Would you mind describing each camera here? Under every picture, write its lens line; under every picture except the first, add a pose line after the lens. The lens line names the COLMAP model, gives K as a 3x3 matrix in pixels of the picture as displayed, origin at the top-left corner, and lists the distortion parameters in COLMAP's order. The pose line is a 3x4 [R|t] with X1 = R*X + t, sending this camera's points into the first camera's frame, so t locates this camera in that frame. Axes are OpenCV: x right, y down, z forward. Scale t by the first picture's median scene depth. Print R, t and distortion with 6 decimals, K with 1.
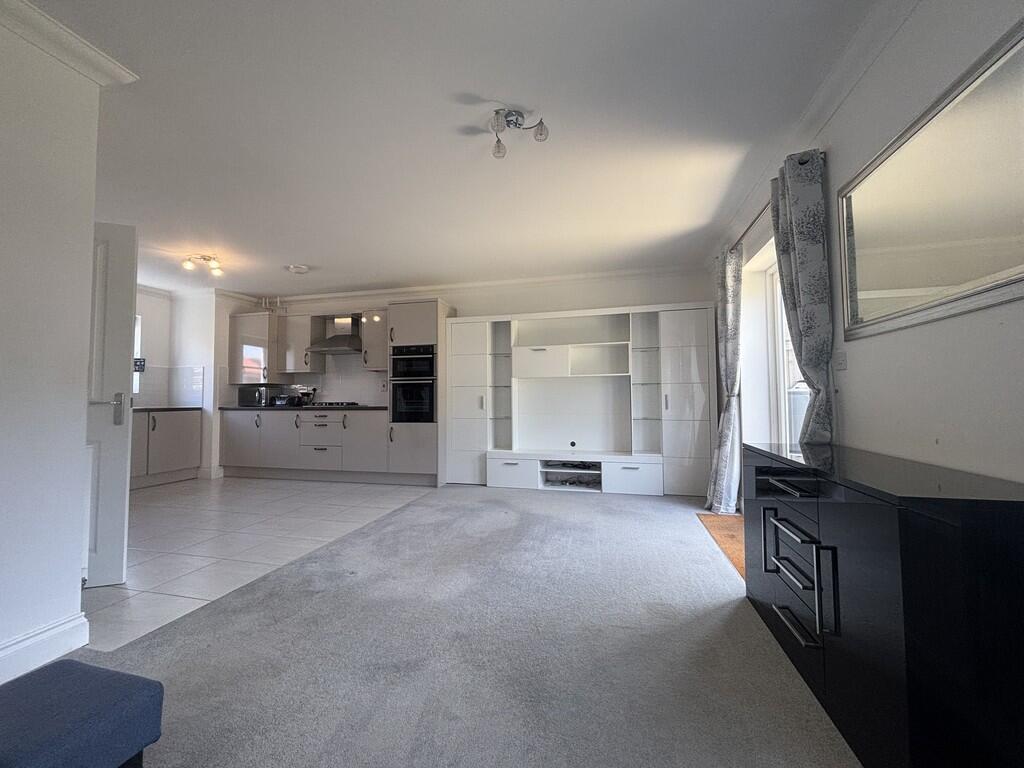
lens RADIAL K [[414.0, 0, 503.4], [0, 414.0, 384.9], [0, 0, 1]] dist [-0.001005, 0.000233]
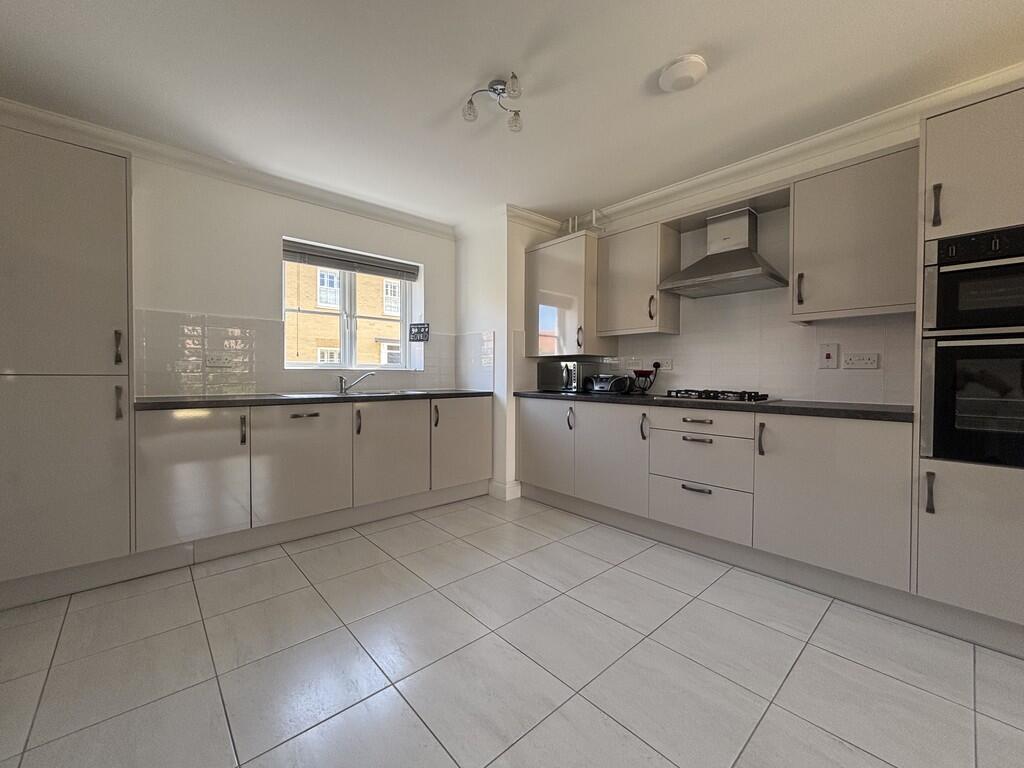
lens RADIAL K [[414.0, 0, 512.7], [0, 414.0, 380.8], [0, 0, 1]] dist [-0.001005, 0.000233]
pose [[0.838013, 0.016330, -0.545407, -0.334177], [0.012801, 0.998689, 0.049571, 0.002828], [0.545501, -0.048523, 0.836705, 0.454505]]
